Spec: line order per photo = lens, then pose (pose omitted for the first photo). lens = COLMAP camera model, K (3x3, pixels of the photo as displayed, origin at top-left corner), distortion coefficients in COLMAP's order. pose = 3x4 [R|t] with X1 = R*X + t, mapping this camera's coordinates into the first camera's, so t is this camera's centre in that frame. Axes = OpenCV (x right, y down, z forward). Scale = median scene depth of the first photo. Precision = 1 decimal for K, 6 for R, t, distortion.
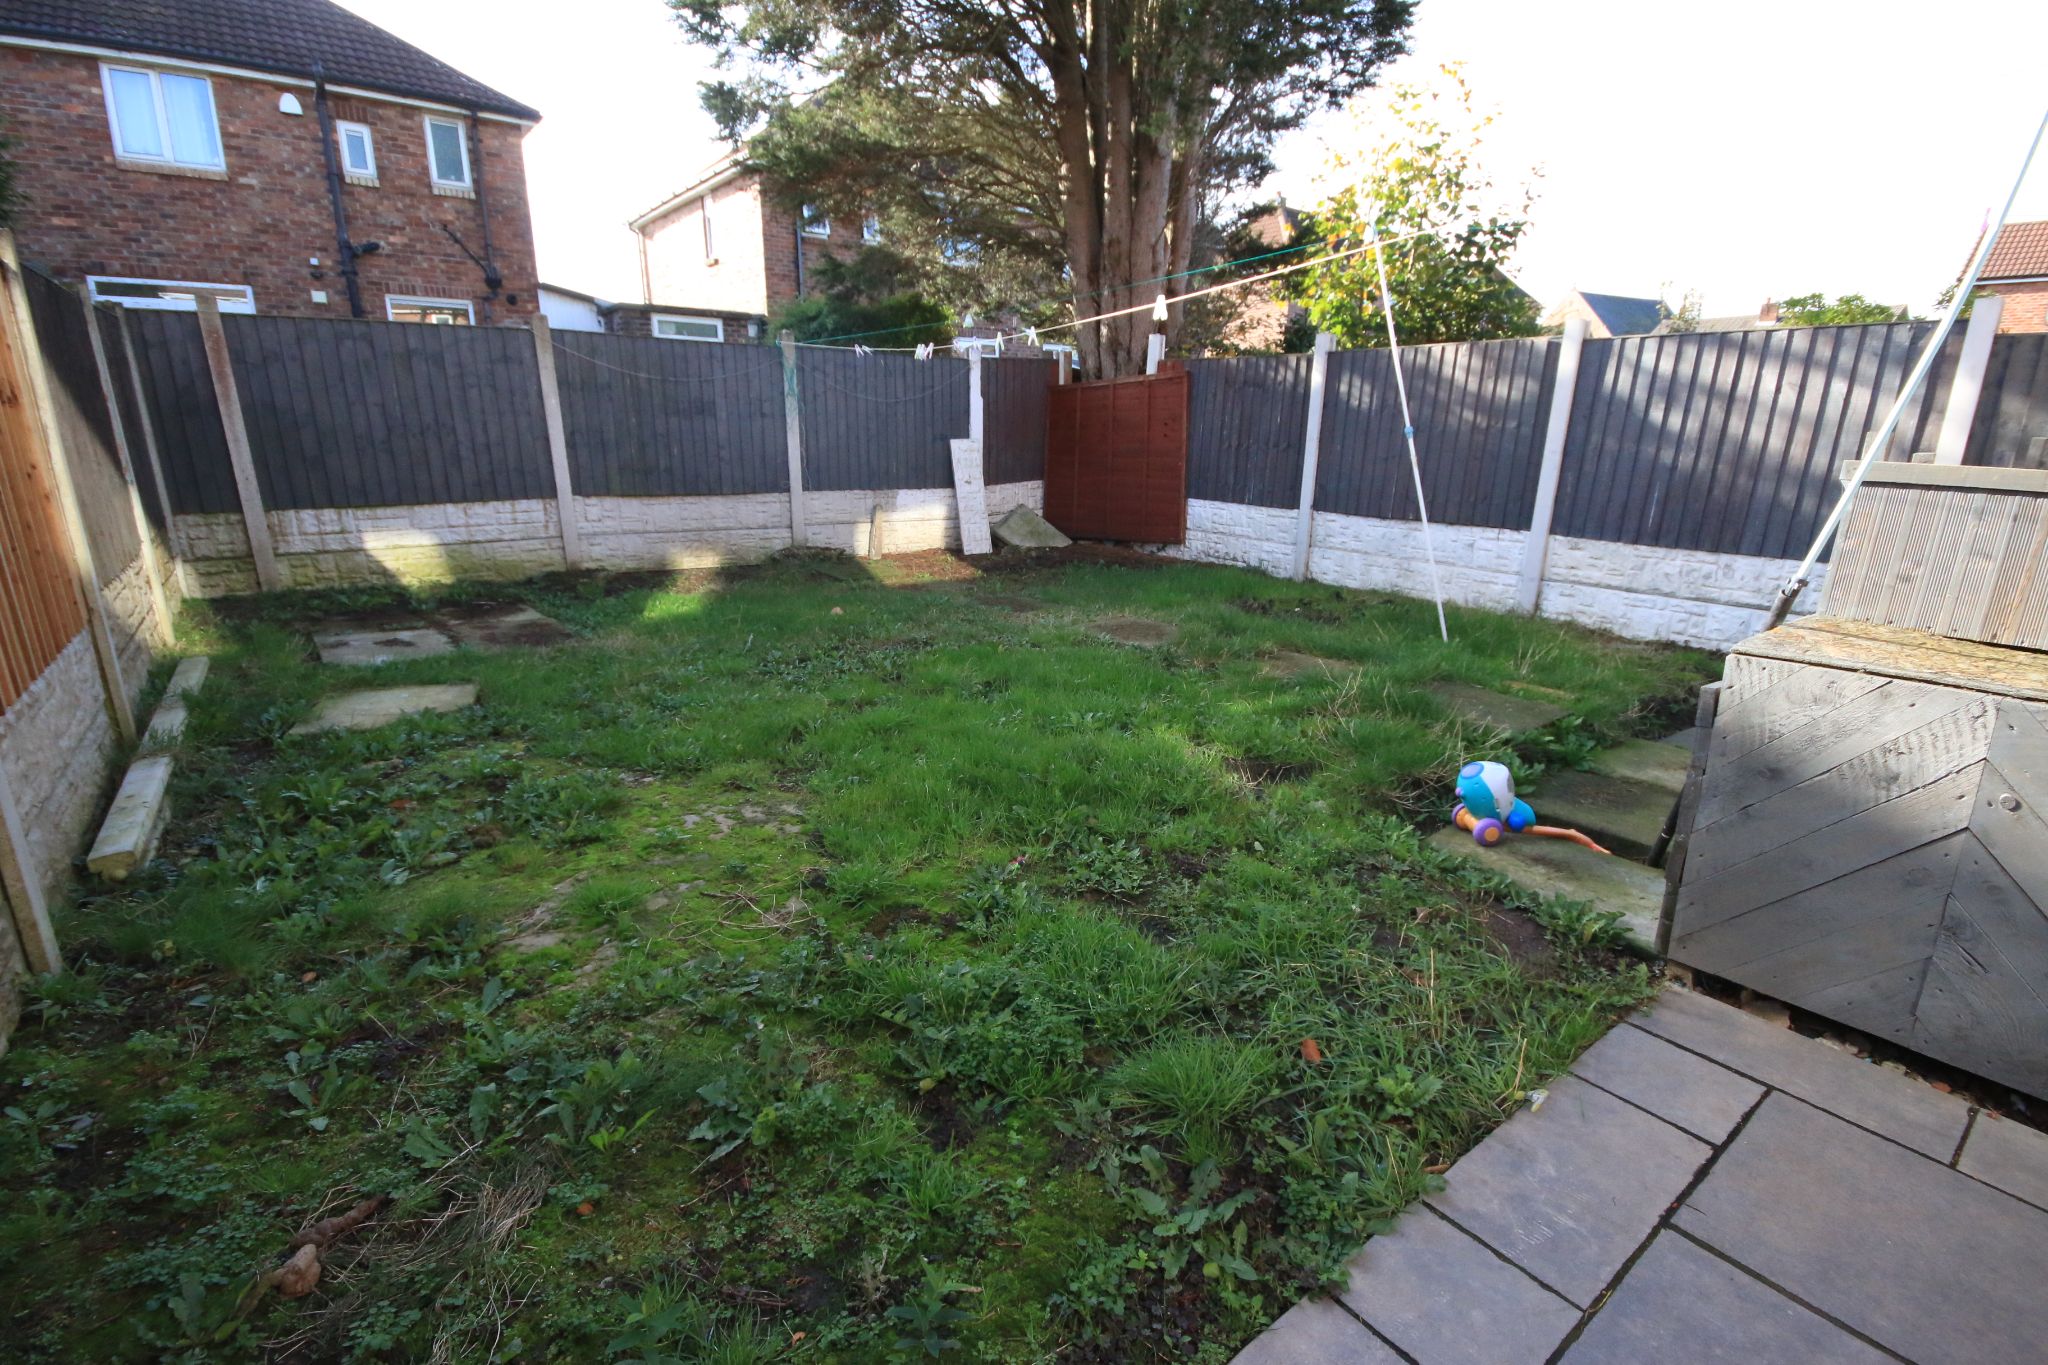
lens RADIAL K [[942.1, 0, 1014.3], [0, 942.1, 688.4], [0, 0, 1]] dist [-0.012877, -0.000336]
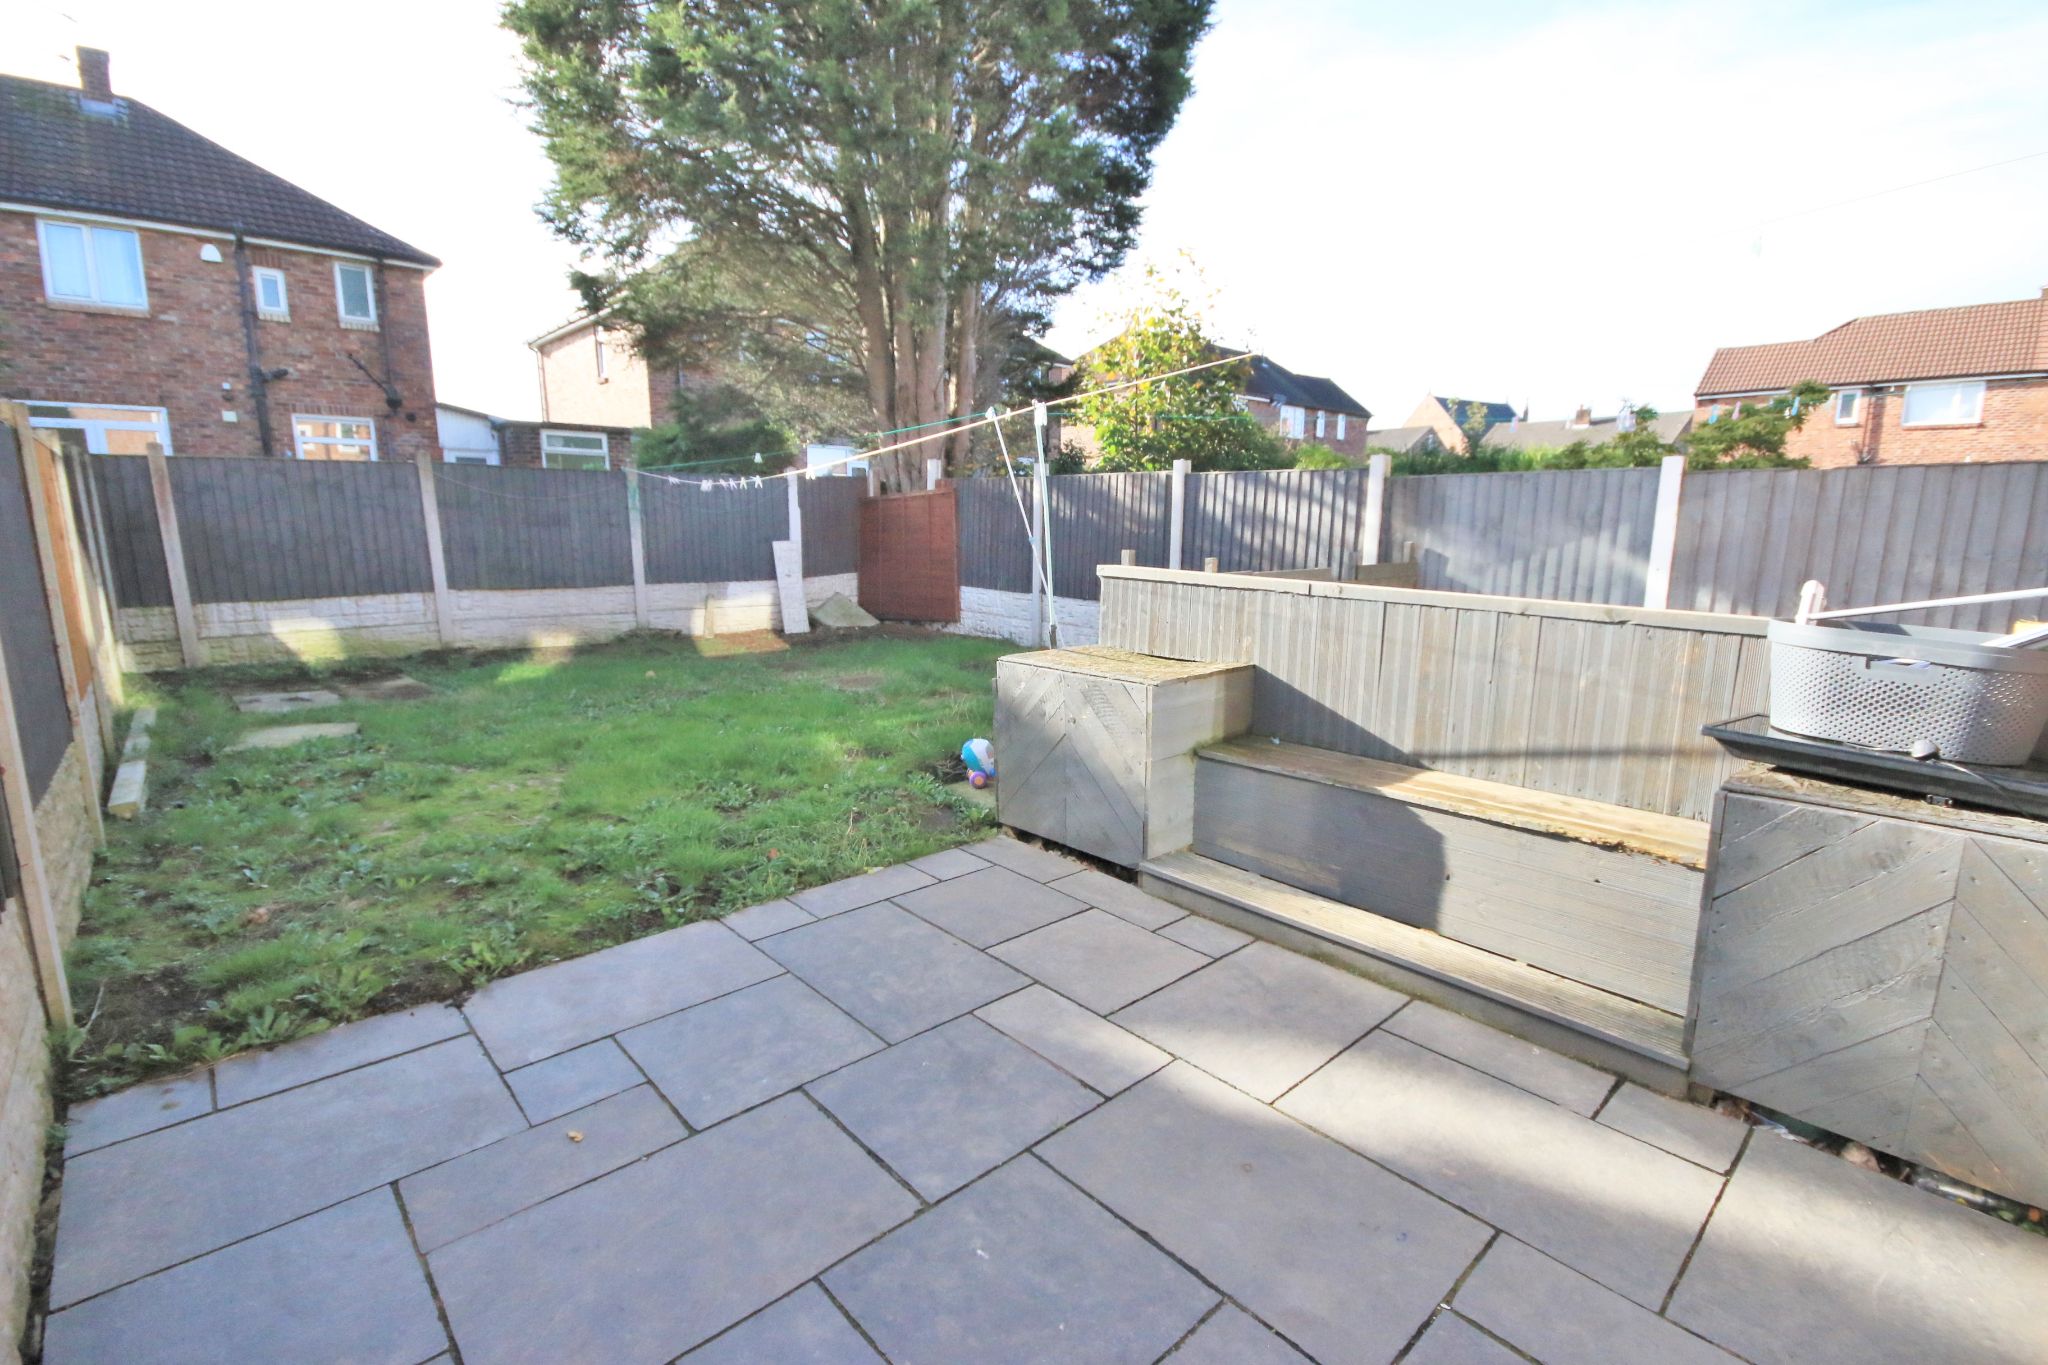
lens RADIAL K [[934.4, 0, 1025.2], [0, 934.4, 689.8], [0, 0, 1]] dist [-0.016070, -0.000958]
pose [[0.995412, -0.020683, 0.093415, 0.148282], [0.028859, 0.995787, -0.087039, 0.048188], [-0.091221, 0.089335, 0.991815, -0.239852]]
